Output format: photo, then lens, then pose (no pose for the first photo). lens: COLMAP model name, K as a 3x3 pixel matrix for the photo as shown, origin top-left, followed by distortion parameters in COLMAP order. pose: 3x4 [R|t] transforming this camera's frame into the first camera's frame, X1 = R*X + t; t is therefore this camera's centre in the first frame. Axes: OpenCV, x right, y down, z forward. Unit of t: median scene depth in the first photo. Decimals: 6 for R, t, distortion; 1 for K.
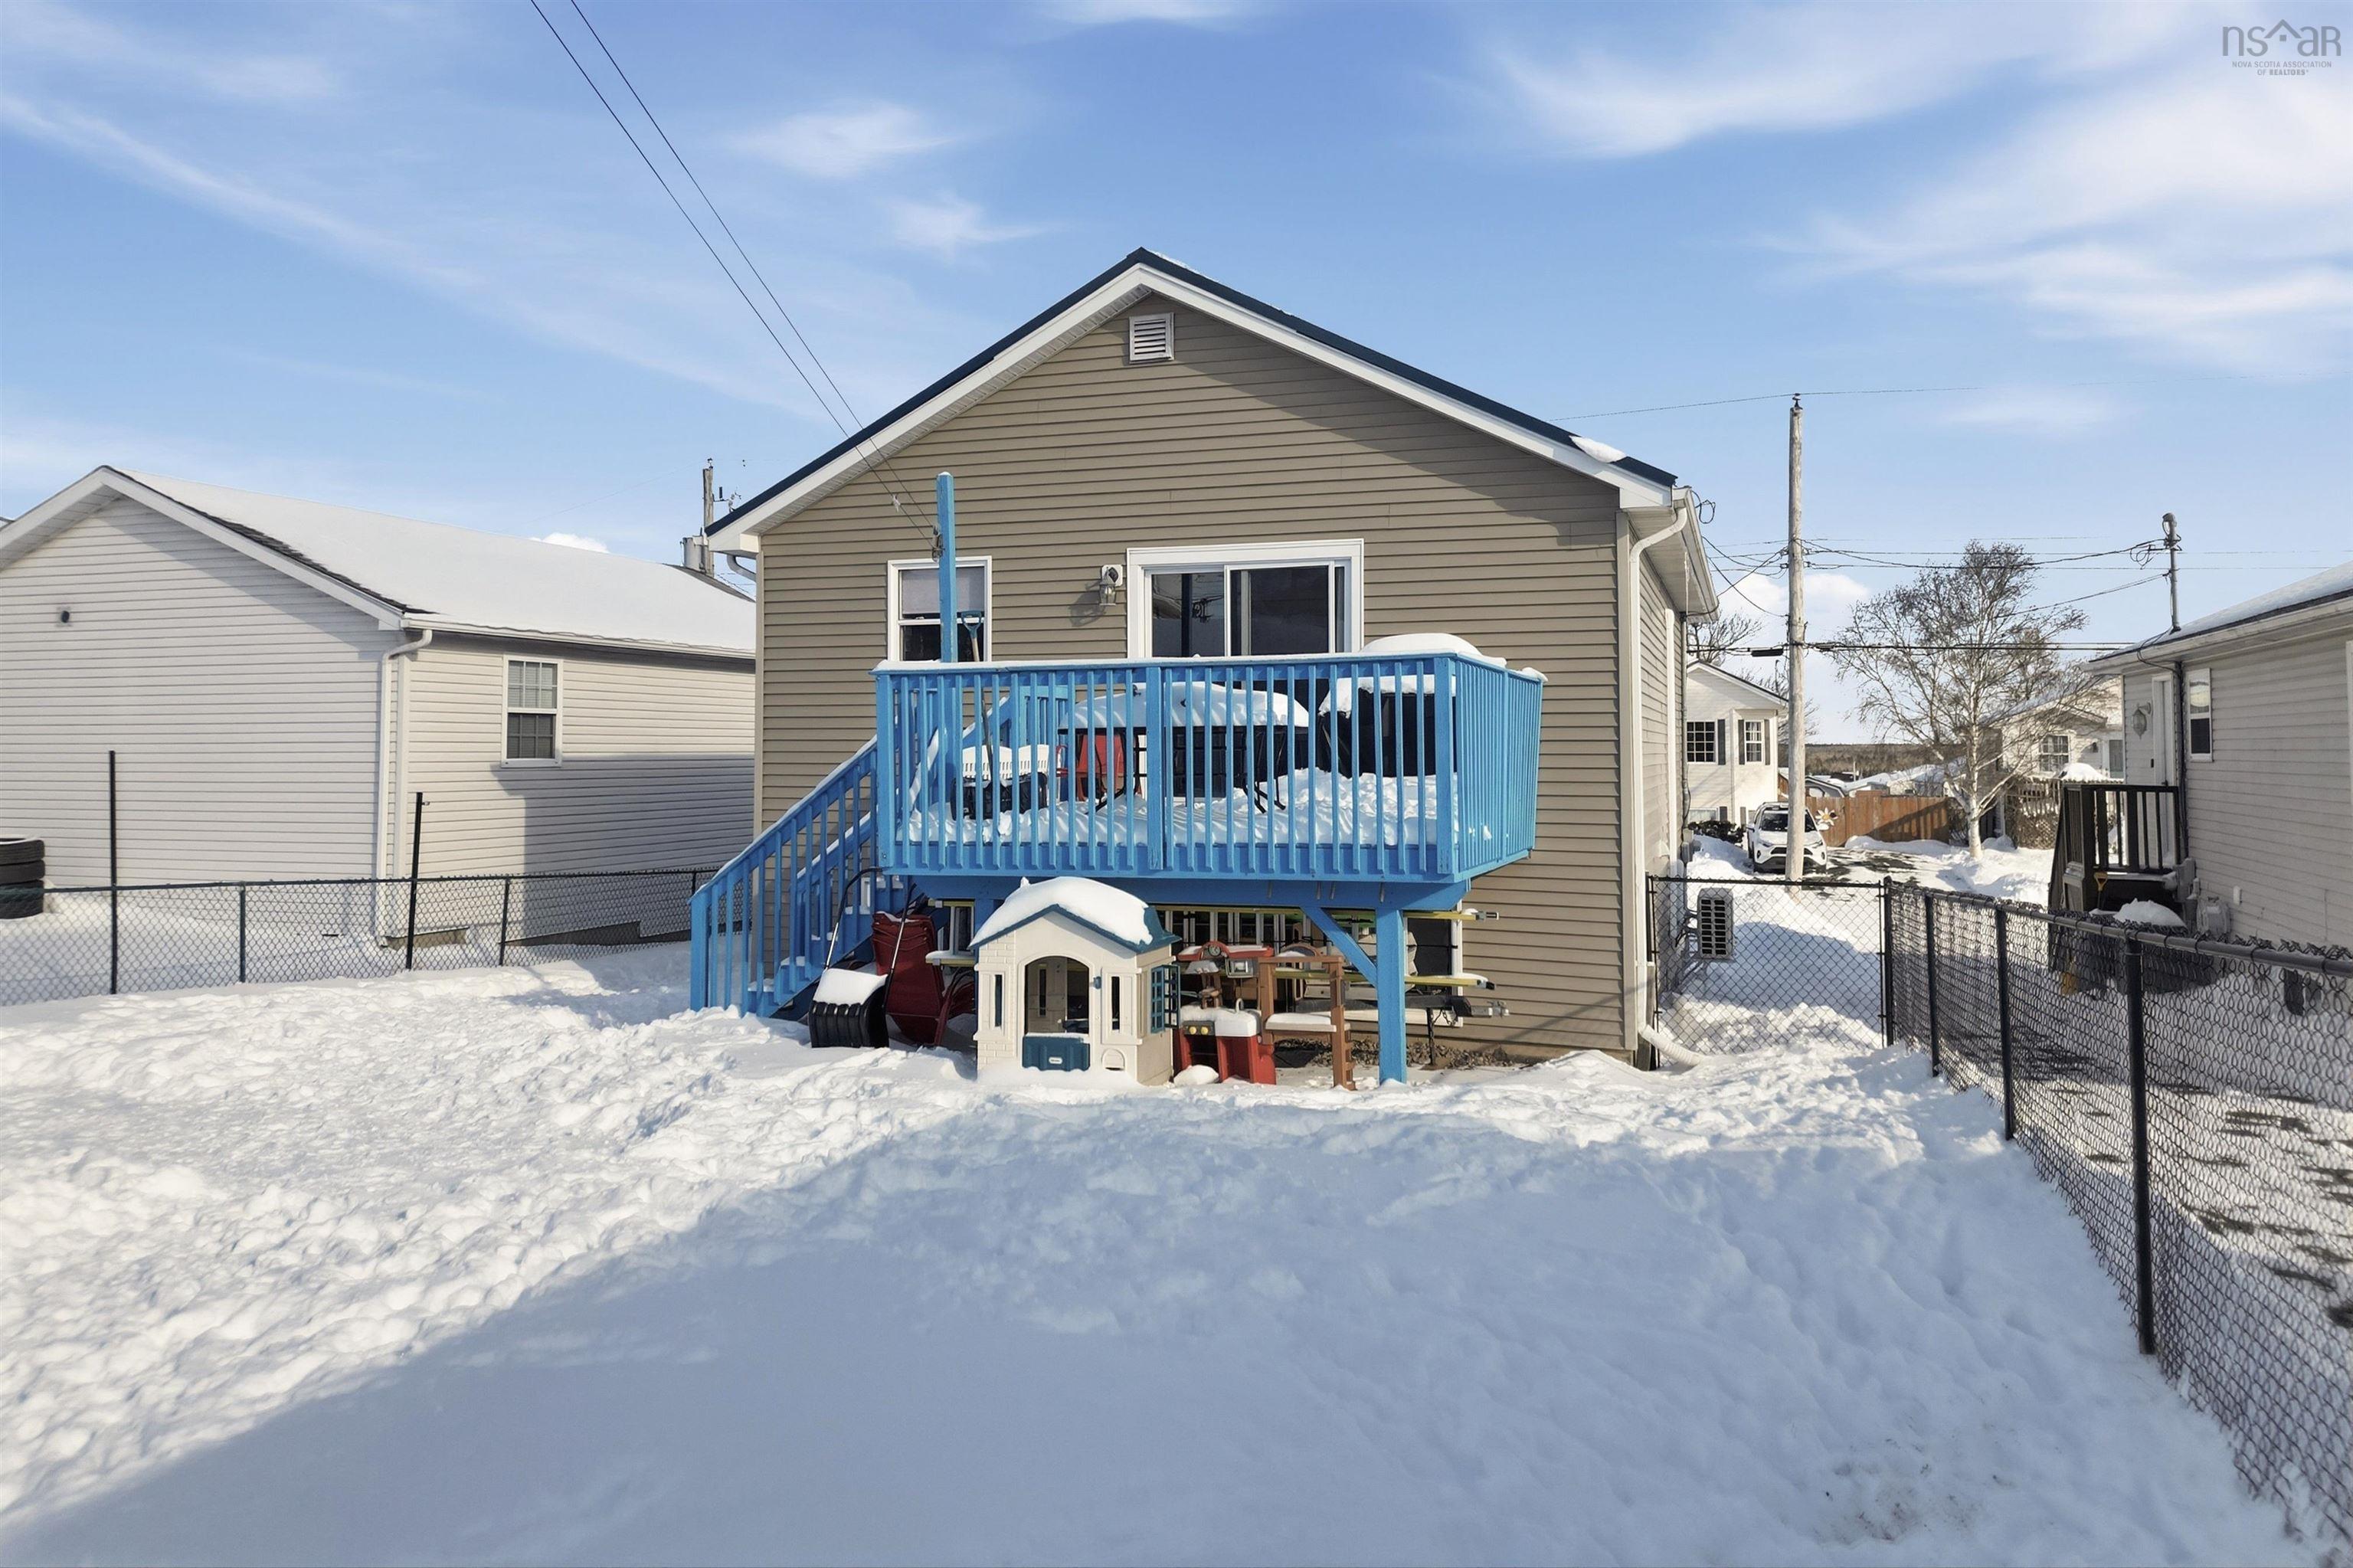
lens RADIAL K [[1651.5, 0, 1177.0], [0, 1651.5, 673.1], [0, 0, 1]] dist [0.039528, -0.001336]
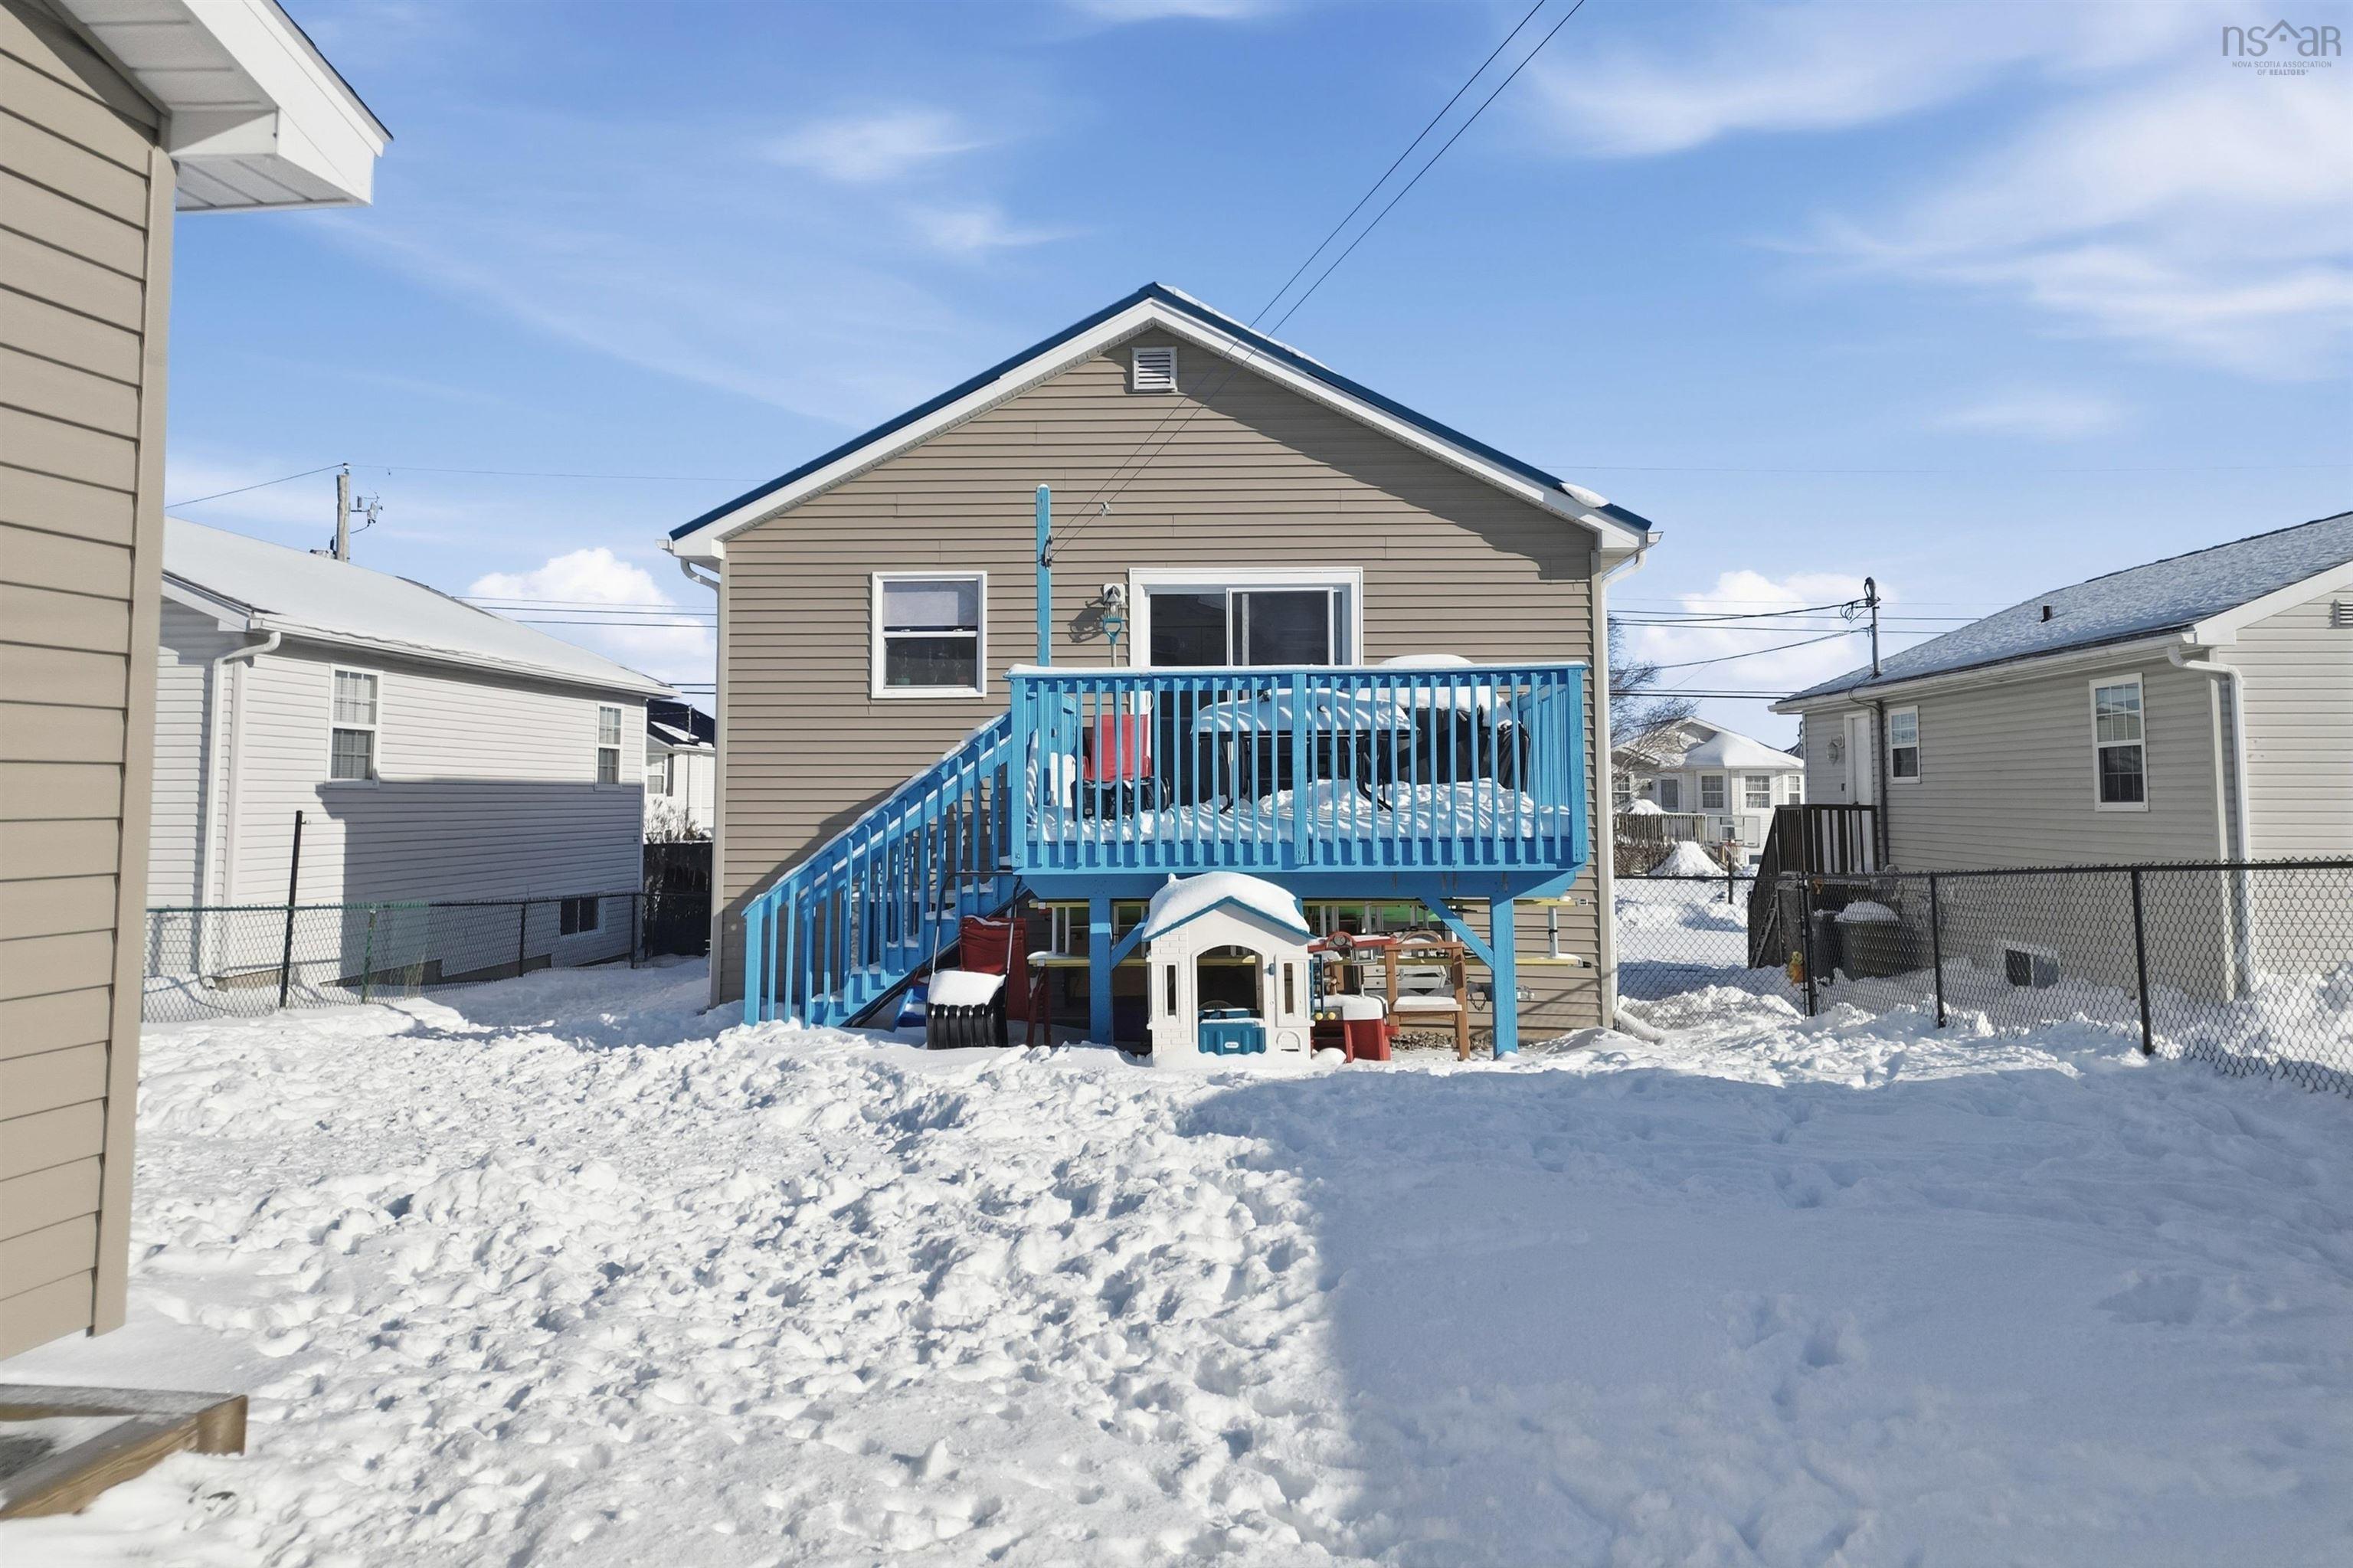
lens RADIAL K [[1651.5, 0, 1177.0], [0, 1651.5, 673.1], [0, 0, 1]] dist [0.039528, -0.001336]
pose [[0.959670, 0.021219, 0.280327, -0.306882], [-0.012950, 0.999426, -0.031317, 0.023548], [-0.280831, 0.026424, 0.959394, -0.003834]]
